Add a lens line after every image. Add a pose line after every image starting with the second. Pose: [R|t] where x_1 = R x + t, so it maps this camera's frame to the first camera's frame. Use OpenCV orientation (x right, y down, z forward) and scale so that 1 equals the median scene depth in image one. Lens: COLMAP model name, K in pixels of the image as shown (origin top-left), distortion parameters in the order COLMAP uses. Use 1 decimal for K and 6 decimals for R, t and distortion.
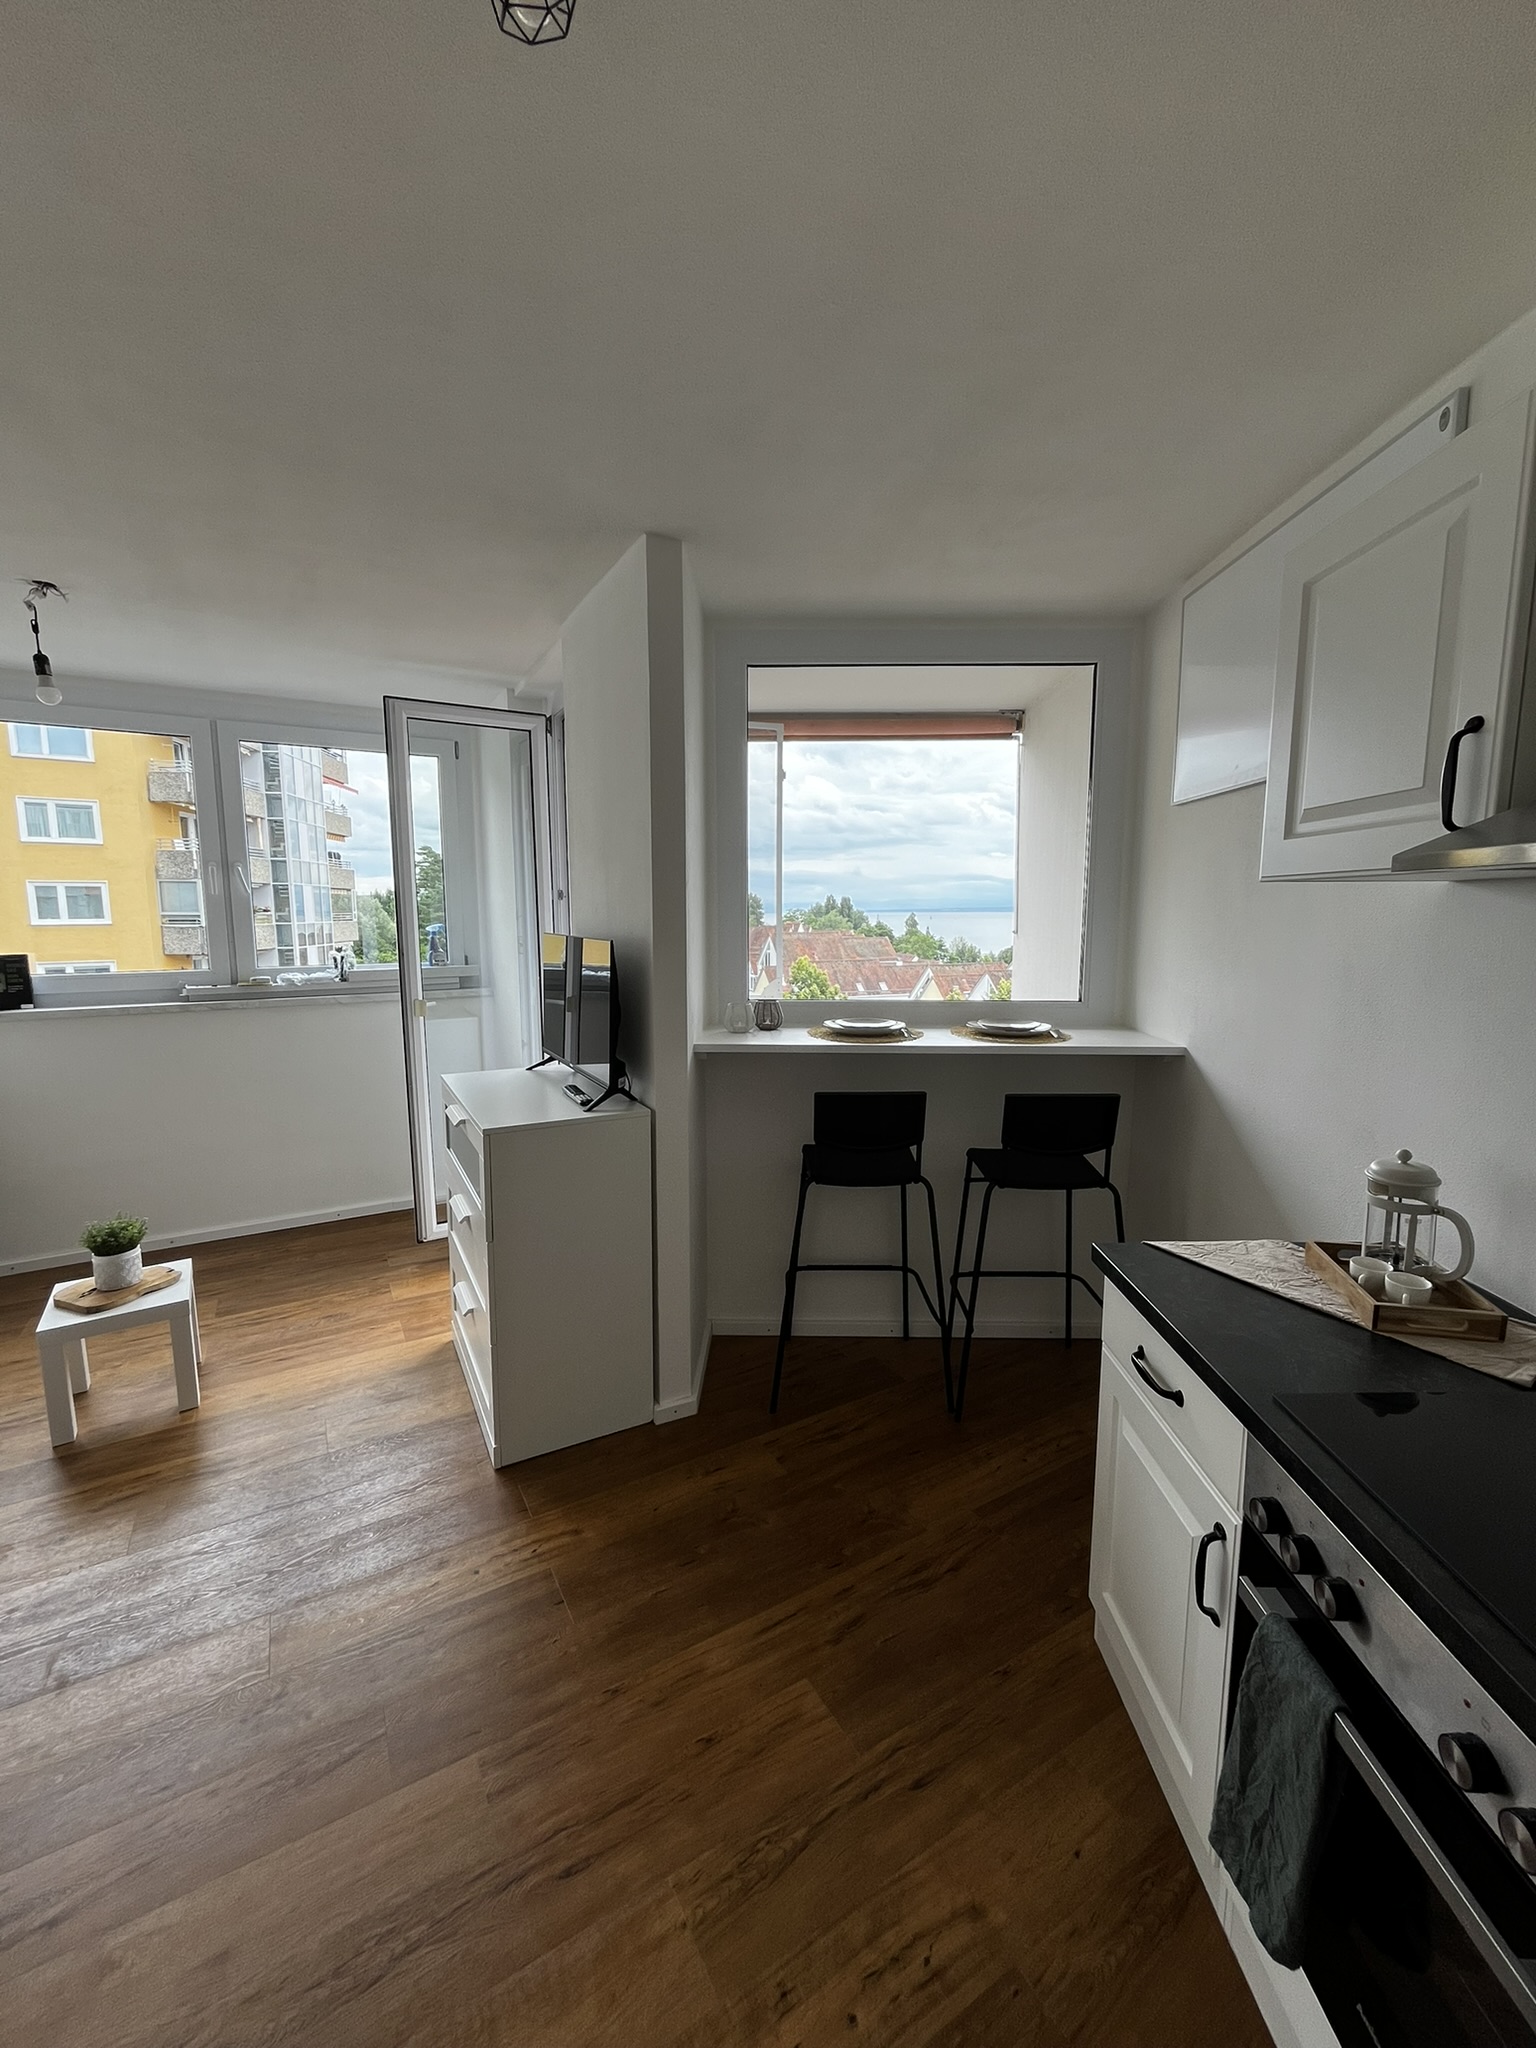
lens RADIAL K [[827.3, 0, 763.3], [0, 827.3, 1016.9], [0, 0, 1]] dist [-0.001051, 0.000109]
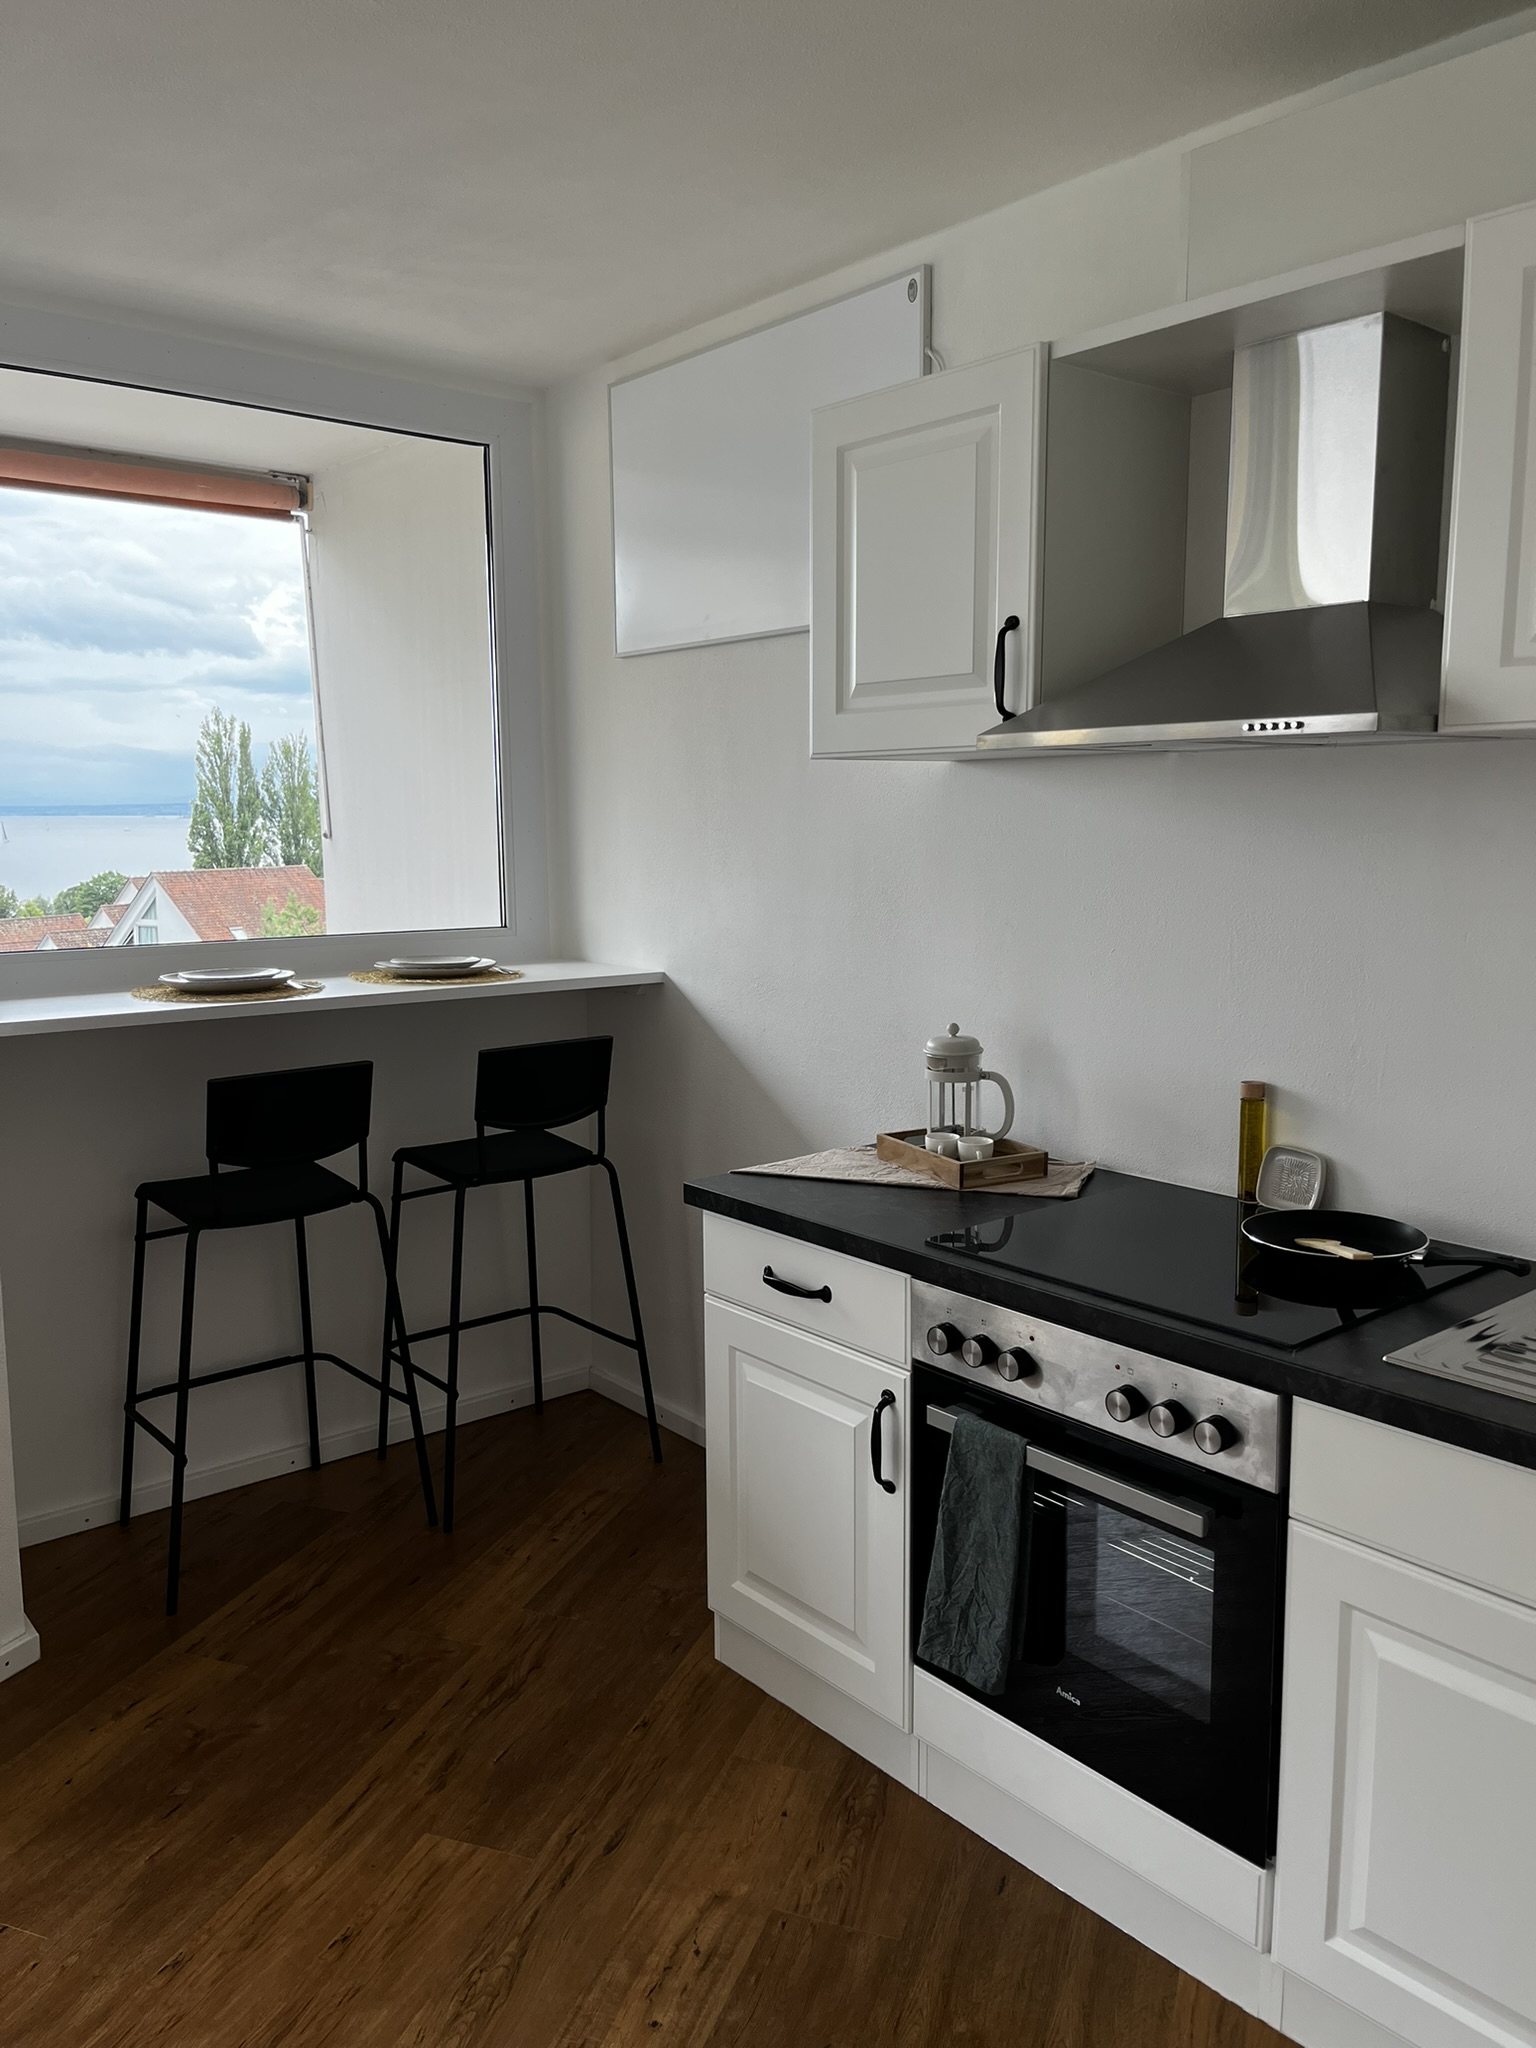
lens RADIAL K [[1575.4, 0, 768.0], [0, 1575.4, 1024.0], [0, 0, 1]] dist [0.068116, -0.097389]
pose [[0.757292, -0.088337, 0.647075, -0.610428], [0.086107, 0.995666, 0.035153, 0.067772], [-0.647375, 0.029097, 0.761616, -0.312803]]
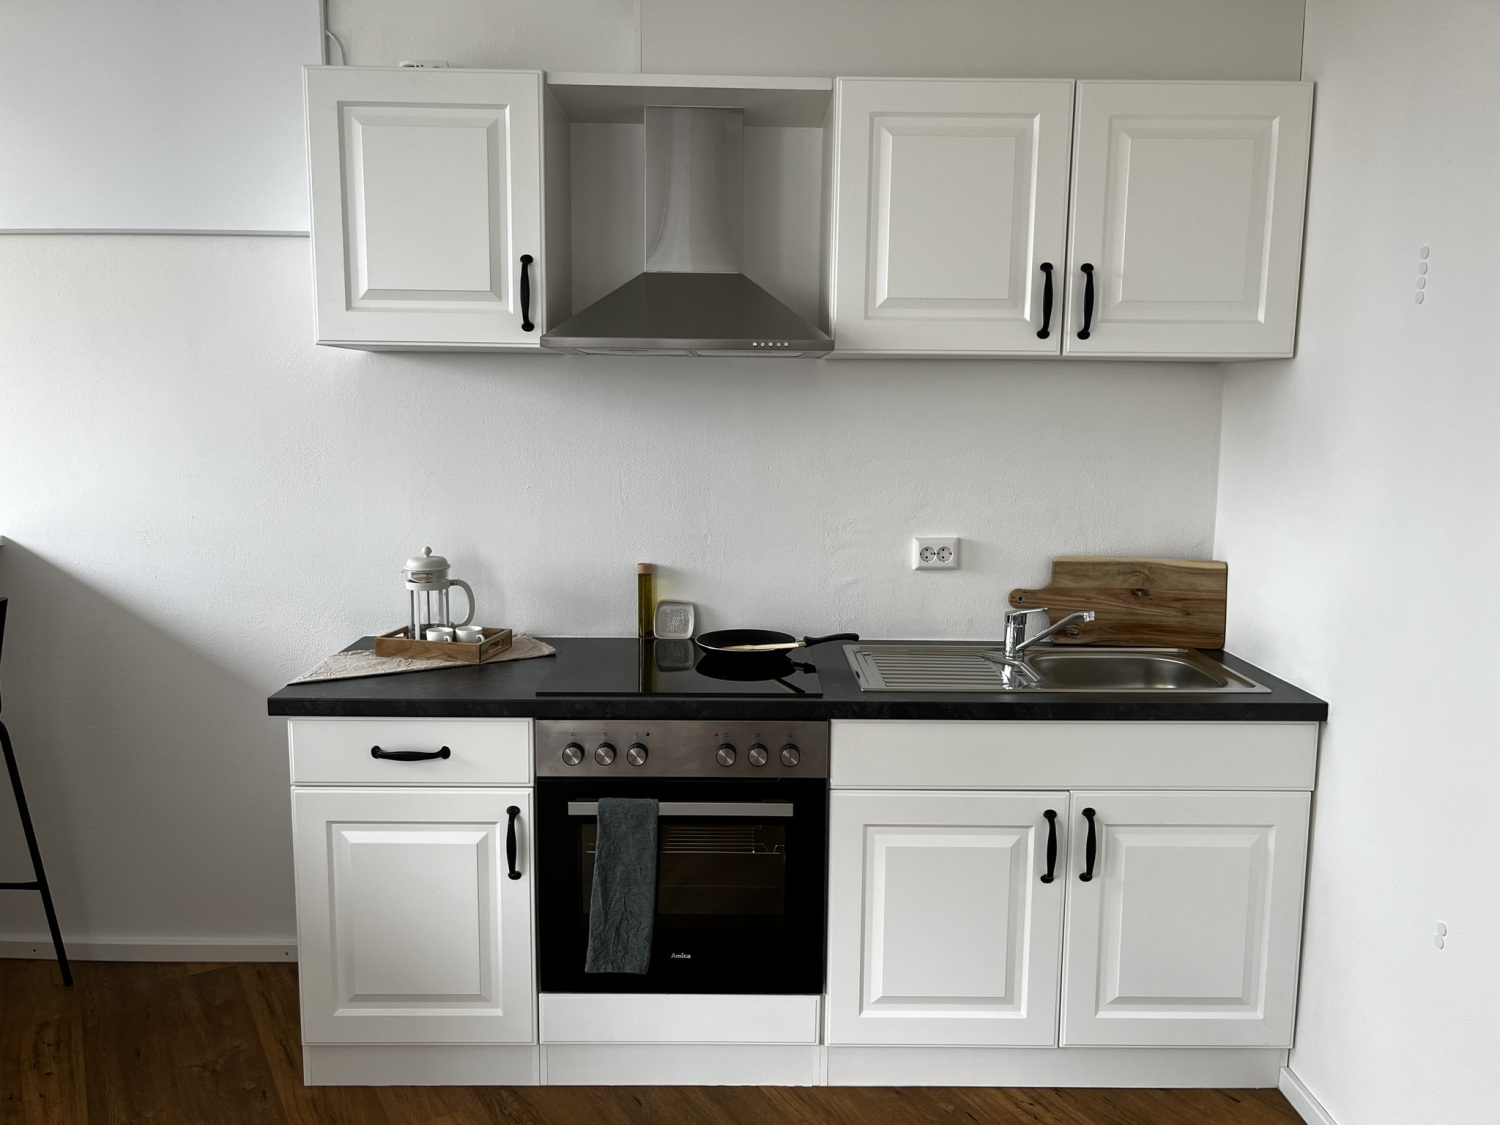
lens RADIAL K [[1153.8, 0, 750.0], [0, 1153.8, 562.5], [0, 0, 1]] dist [0.068116, -0.097389]
pose [[-0.034293, -0.132235, 0.990625, -1.074865], [0.117045, 0.983856, 0.135383, -0.011747], [-0.992534, 0.120591, -0.018261, 0.459683]]
